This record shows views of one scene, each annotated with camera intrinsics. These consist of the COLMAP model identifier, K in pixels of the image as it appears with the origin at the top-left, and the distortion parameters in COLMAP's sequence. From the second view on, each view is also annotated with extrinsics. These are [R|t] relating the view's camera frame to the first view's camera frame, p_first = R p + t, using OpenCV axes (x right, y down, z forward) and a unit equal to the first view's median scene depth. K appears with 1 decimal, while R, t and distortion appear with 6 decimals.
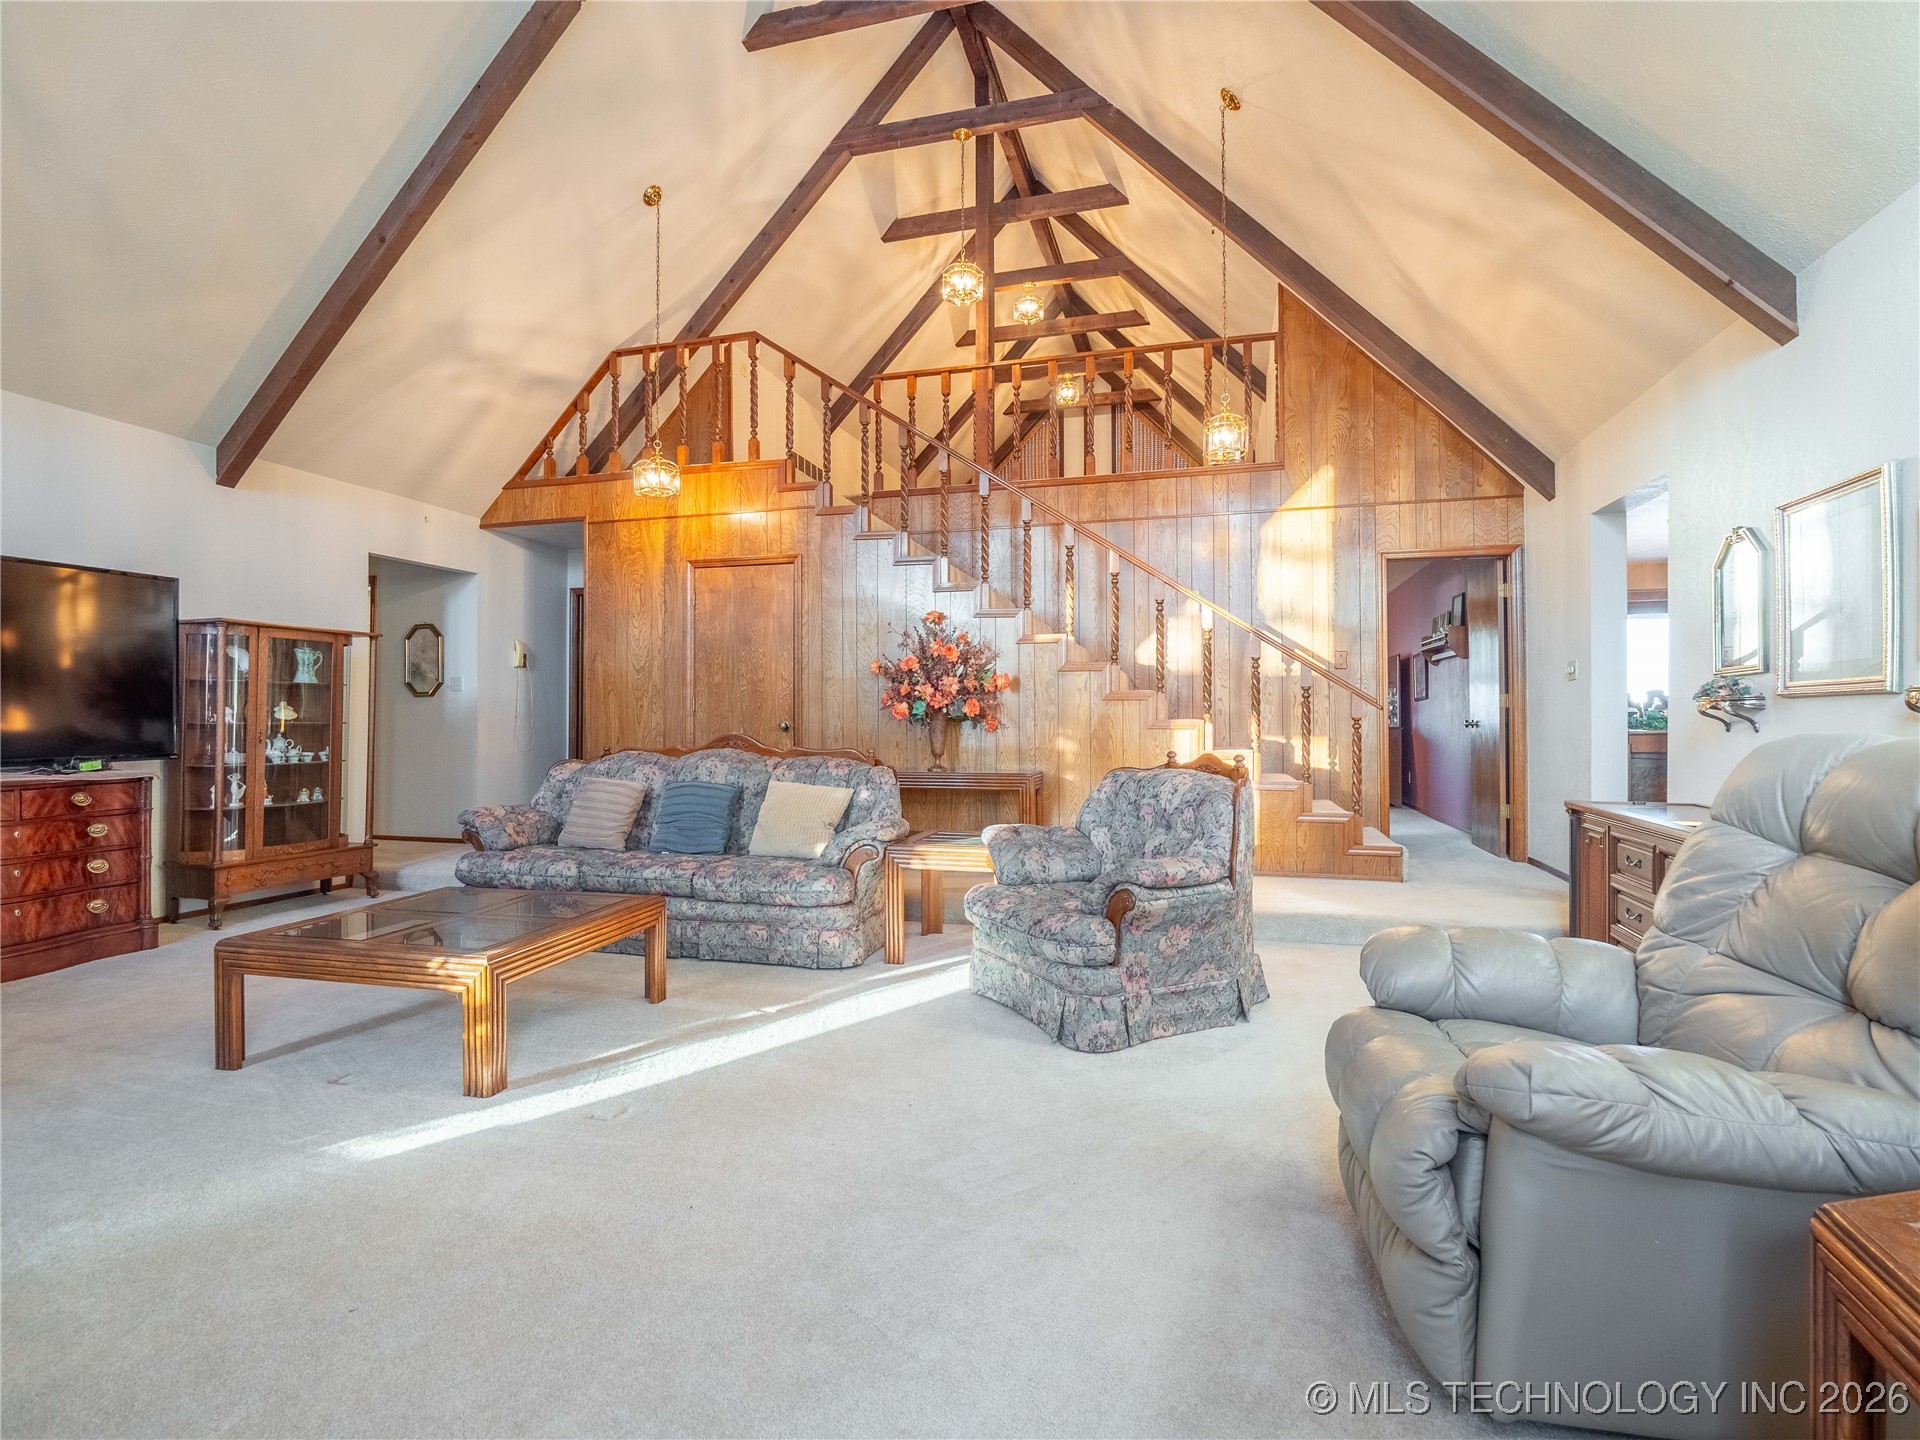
lens RADIAL K [[965.2, 0, 997.9], [0, 965.2, 710.3], [0, 0, 1]] dist [0.000717, -0.013338]
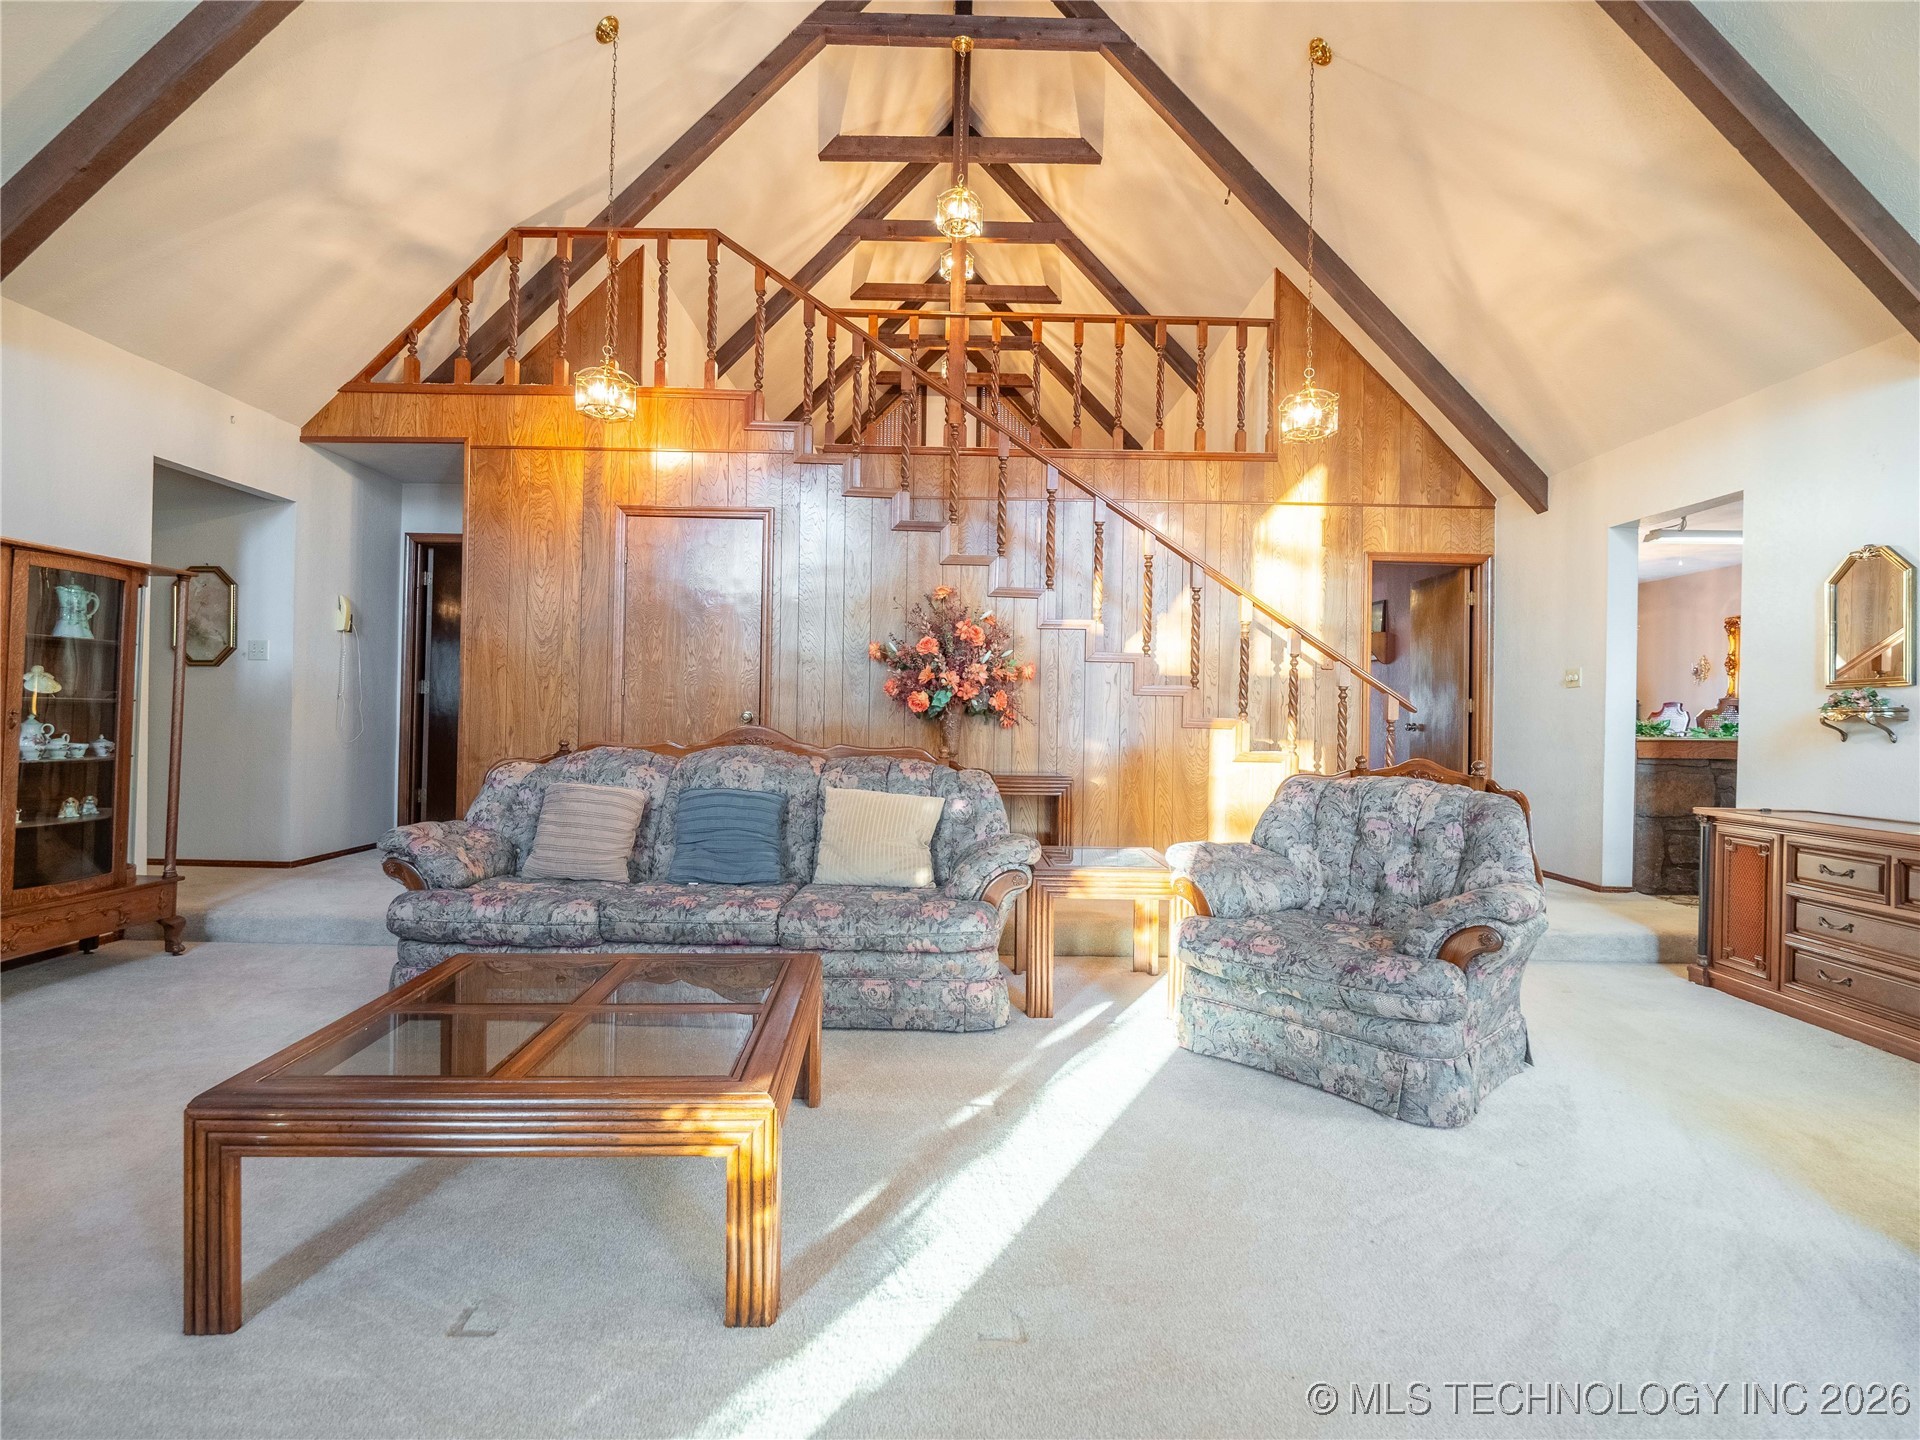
lens RADIAL K [[932.3, 0, 939.8], [0, 932.3, 712.4], [0, 0, 1]] dist [-0.011483, -0.000980]
pose [[0.960060, 0.019979, 0.279081, -0.304872], [-0.022433, 0.999733, 0.005601, 0.004815], [-0.278895, -0.011638, 0.960251, 0.209406]]
